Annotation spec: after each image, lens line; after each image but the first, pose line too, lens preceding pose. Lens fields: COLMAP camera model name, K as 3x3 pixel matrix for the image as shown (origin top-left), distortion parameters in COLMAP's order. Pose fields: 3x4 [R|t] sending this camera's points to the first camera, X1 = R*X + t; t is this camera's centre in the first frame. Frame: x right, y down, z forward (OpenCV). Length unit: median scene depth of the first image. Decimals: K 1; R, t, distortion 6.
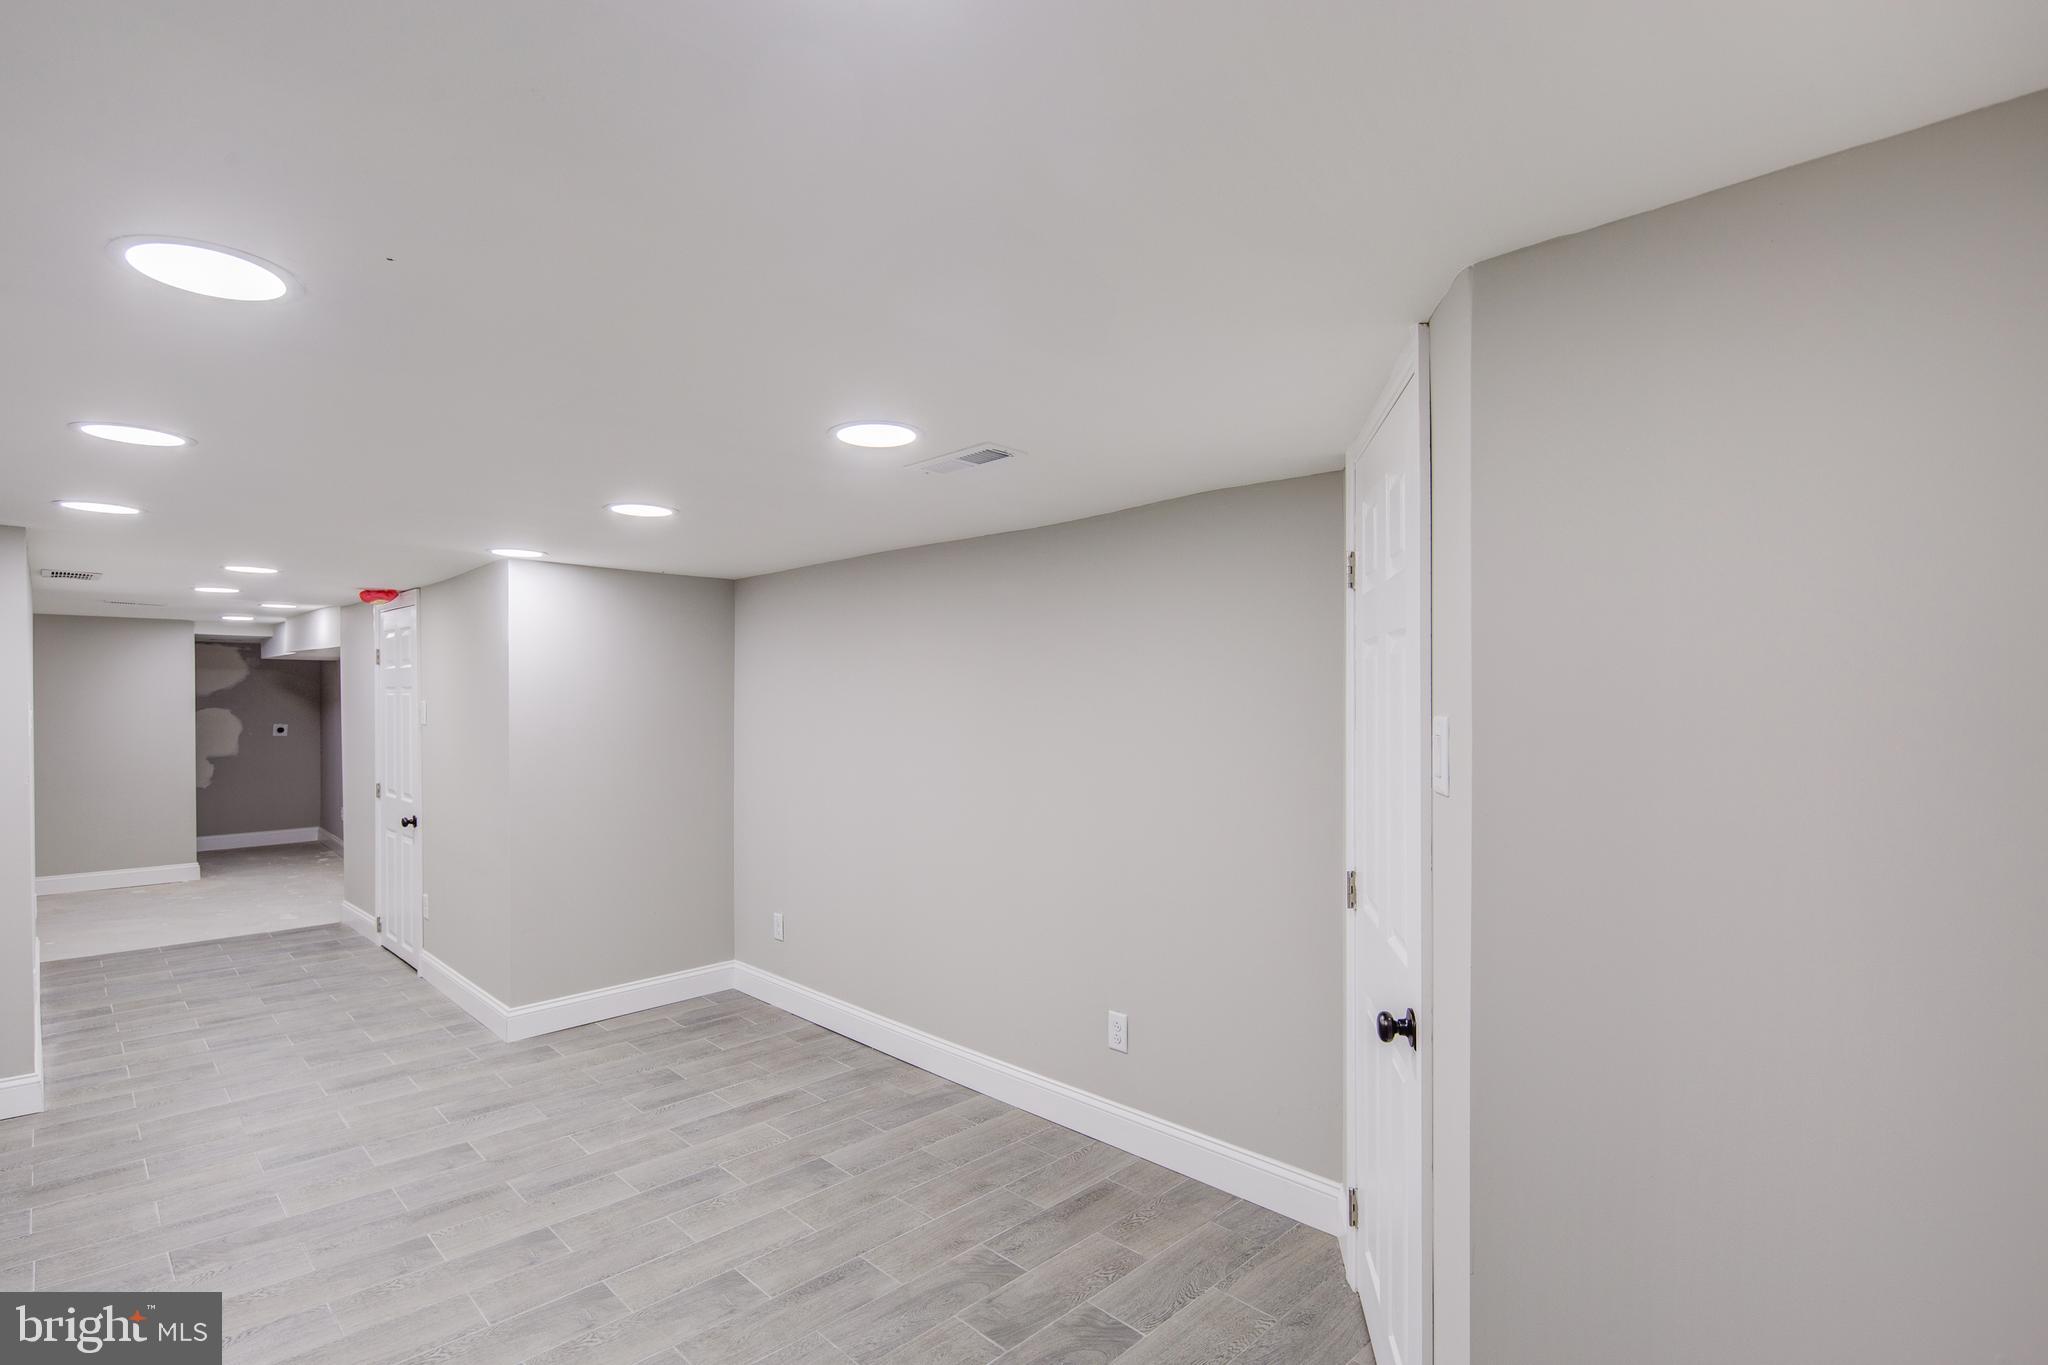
lens RADIAL K [[997.8, 0, 1023.2], [0, 997.8, 690.6], [0, 0, 1]] dist [0.003748, -0.004387]
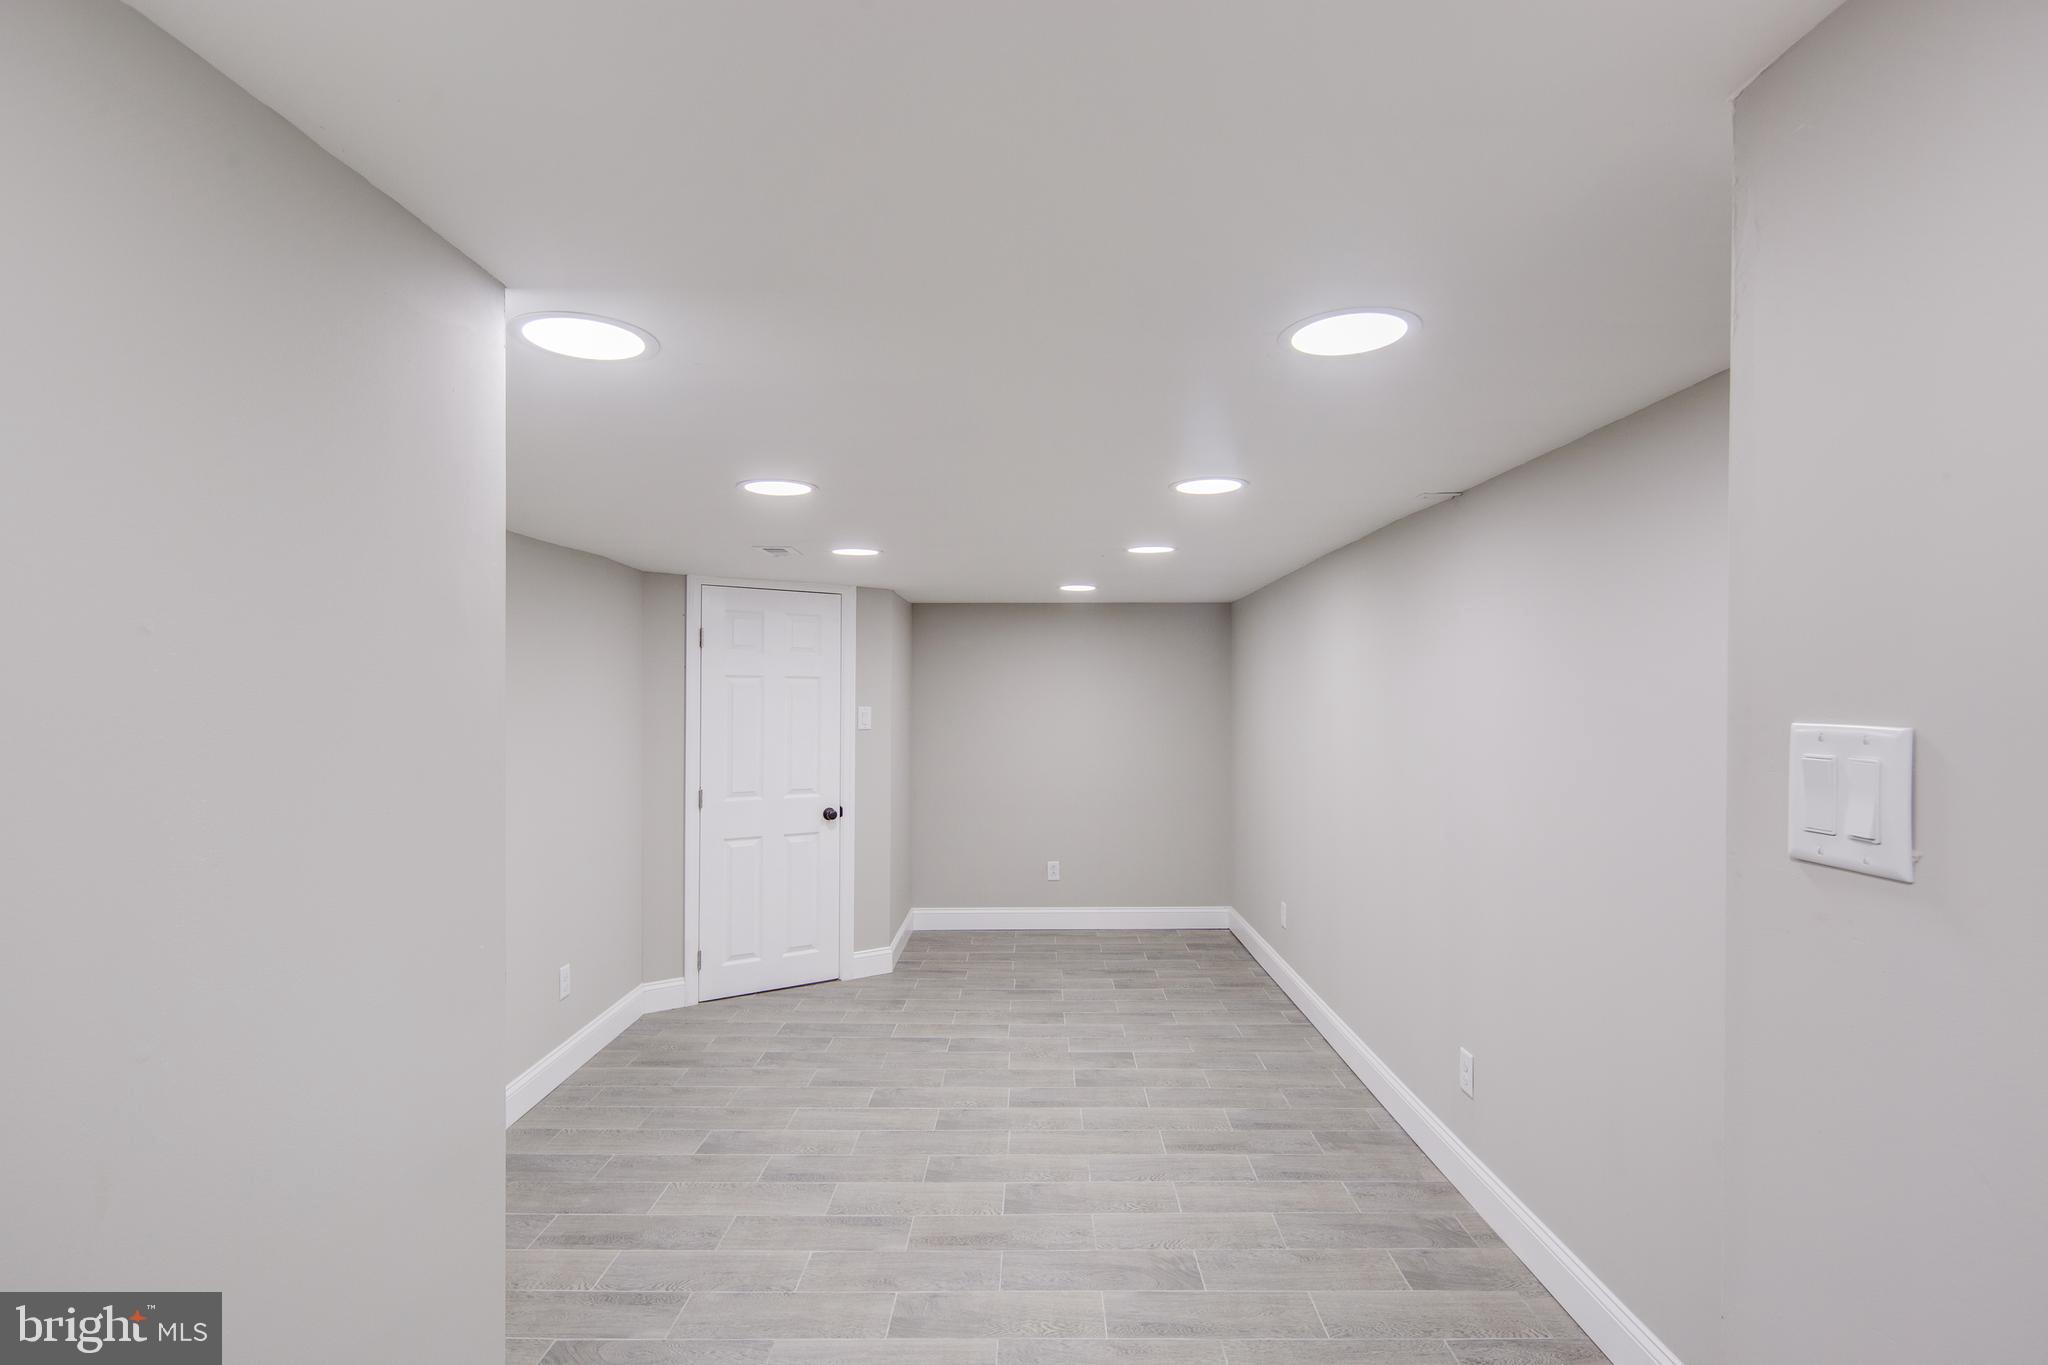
lens RADIAL K [[997.8, 0, 1024.4], [0, 997.8, 692.8], [0, 0, 1]] dist [0.003748, -0.004387]
pose [[-0.706640, 0.006395, 0.707544, -1.384203], [-0.002889, 0.999925, -0.011923, 0.007319], [-0.707567, -0.010469, -0.706569, 1.762908]]
